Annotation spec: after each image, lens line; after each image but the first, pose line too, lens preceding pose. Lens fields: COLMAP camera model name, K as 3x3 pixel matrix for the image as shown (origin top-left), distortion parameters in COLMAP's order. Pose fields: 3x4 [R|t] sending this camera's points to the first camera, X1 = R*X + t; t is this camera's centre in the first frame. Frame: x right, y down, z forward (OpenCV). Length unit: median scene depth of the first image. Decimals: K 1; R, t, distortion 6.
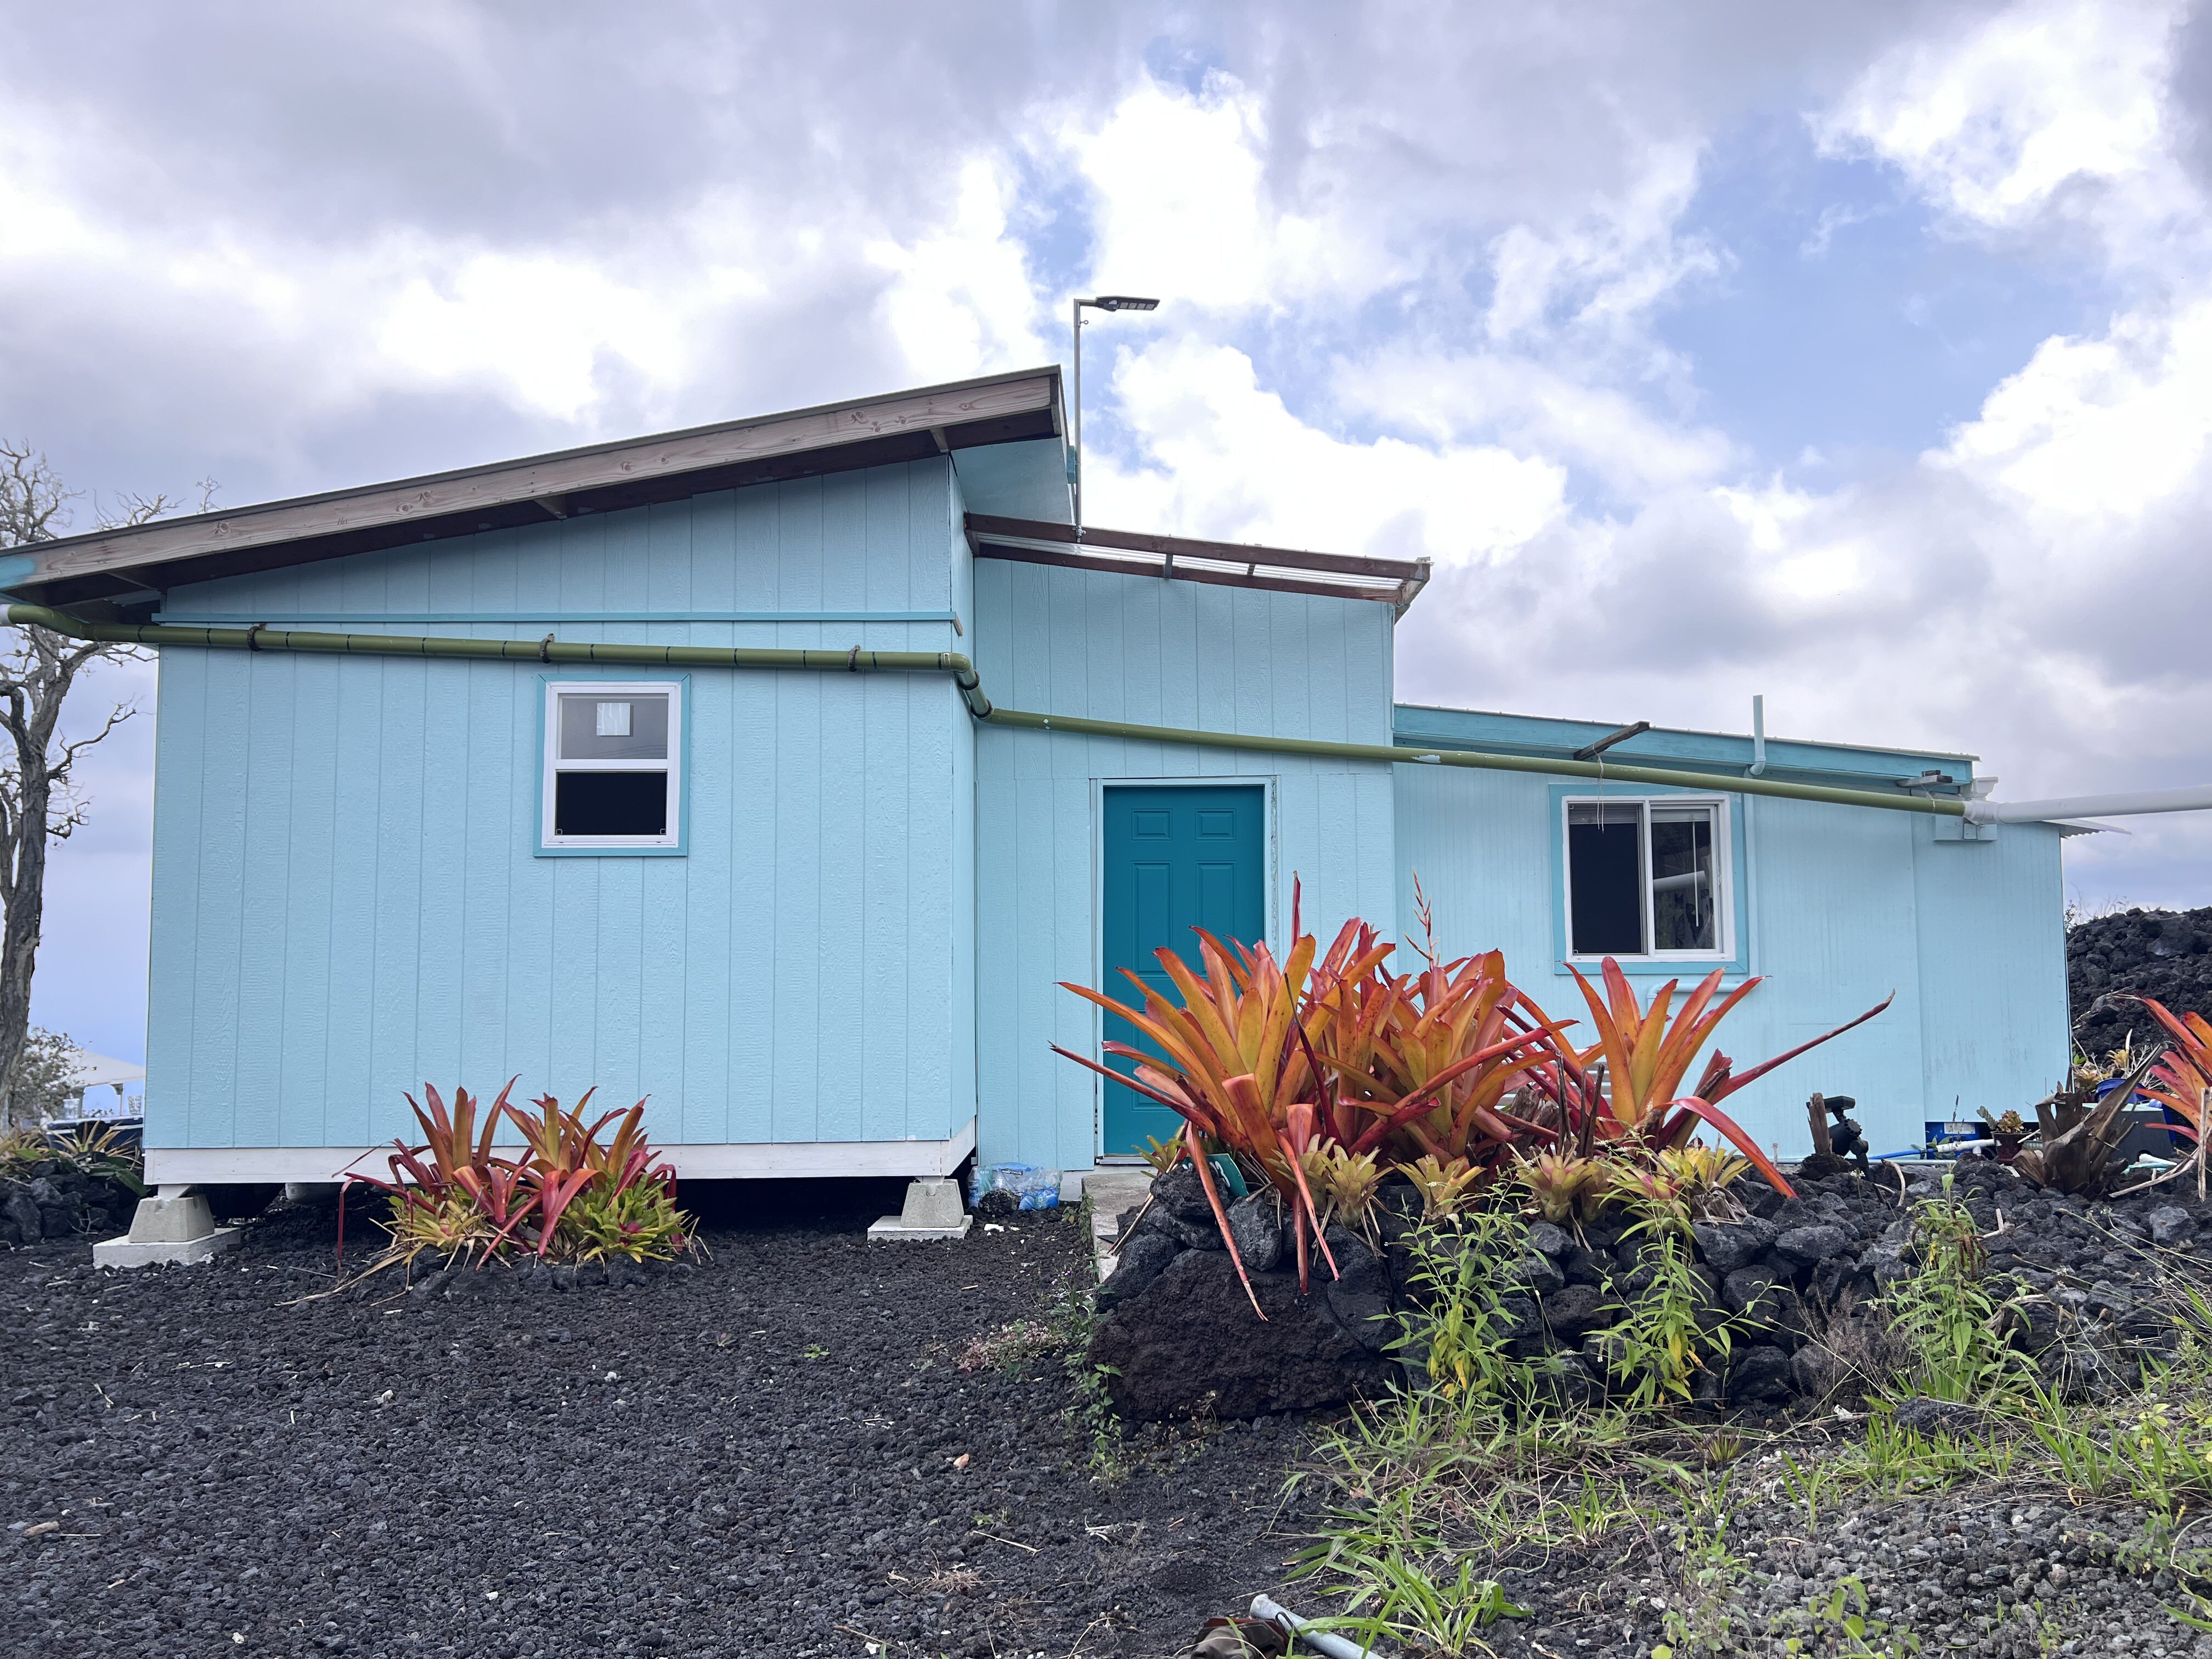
lens RADIAL K [[1657.1, 0, 1101.2], [0, 1657.1, 822.3], [0, 0, 1]] dist [0.029314, -0.037785]
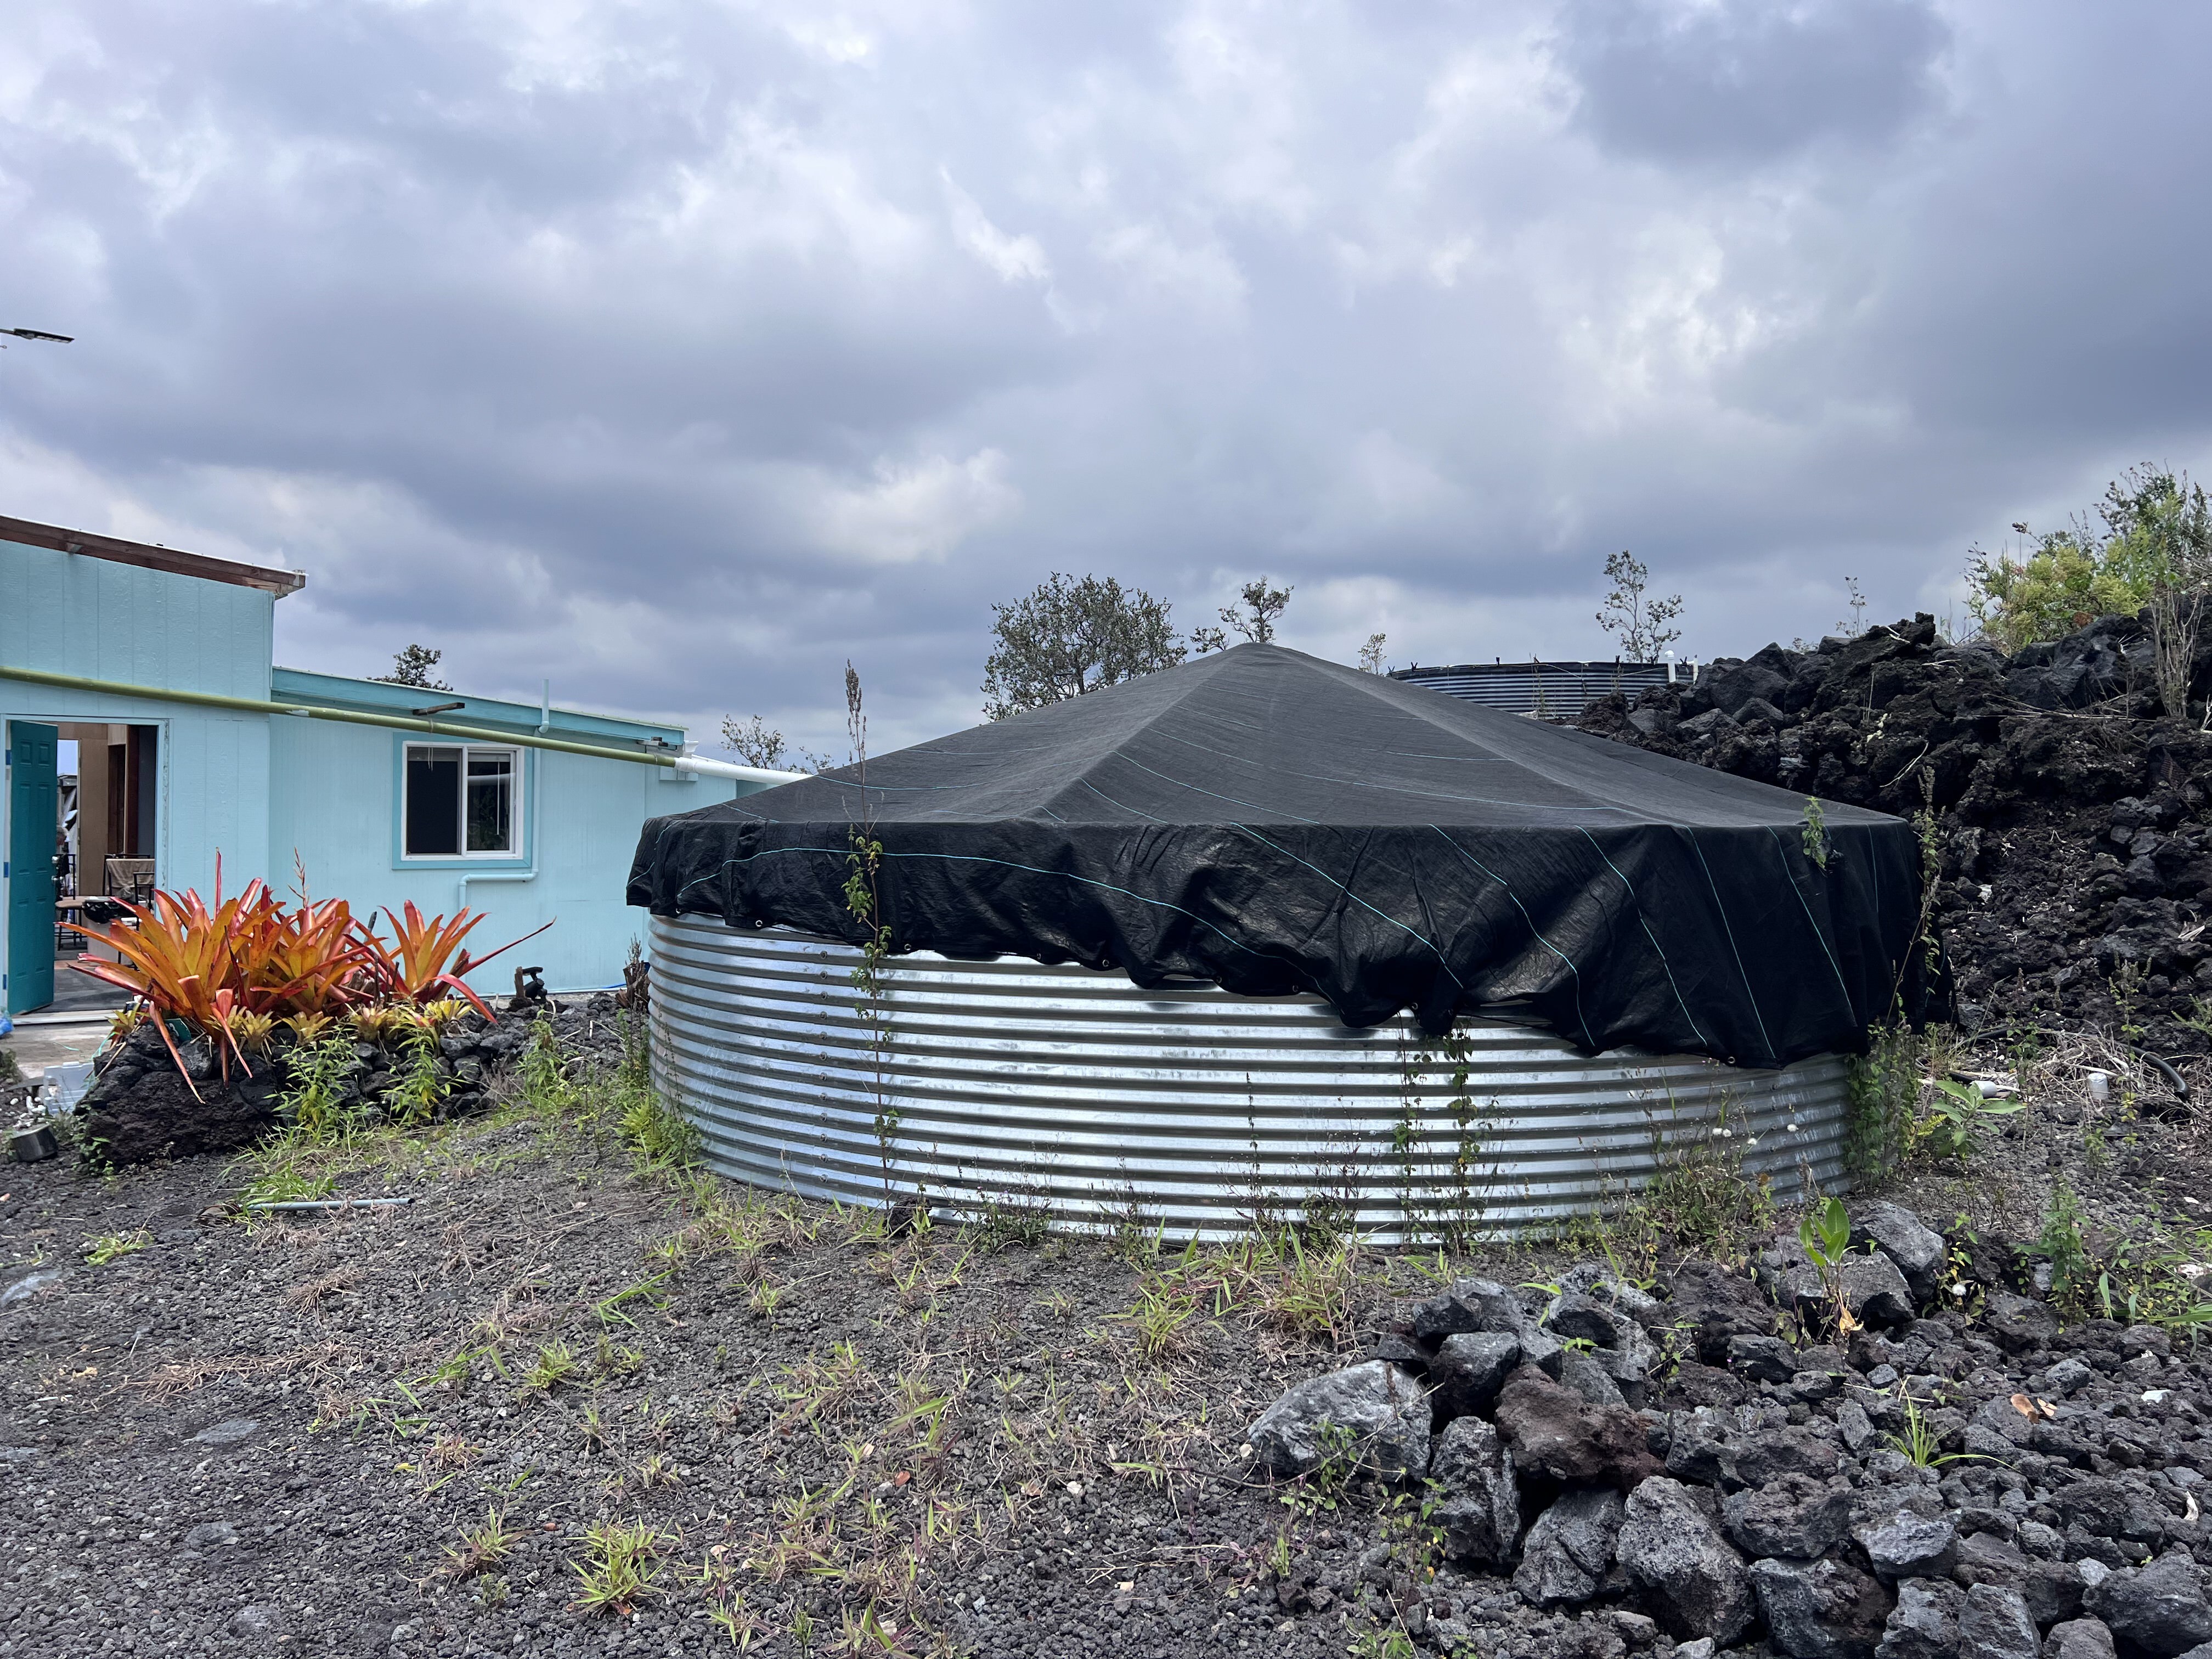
lens RADIAL K [[1657.1, 0, 1114.4], [0, 1657.1, 818.2], [0, 0, 1]] dist [0.029314, -0.037785]
pose [[0.788268, 0.013562, 0.615183, -0.247989], [-0.077317, 0.994017, 0.077156, -0.243528], [-0.610455, -0.108384, 0.784600, -1.058214]]
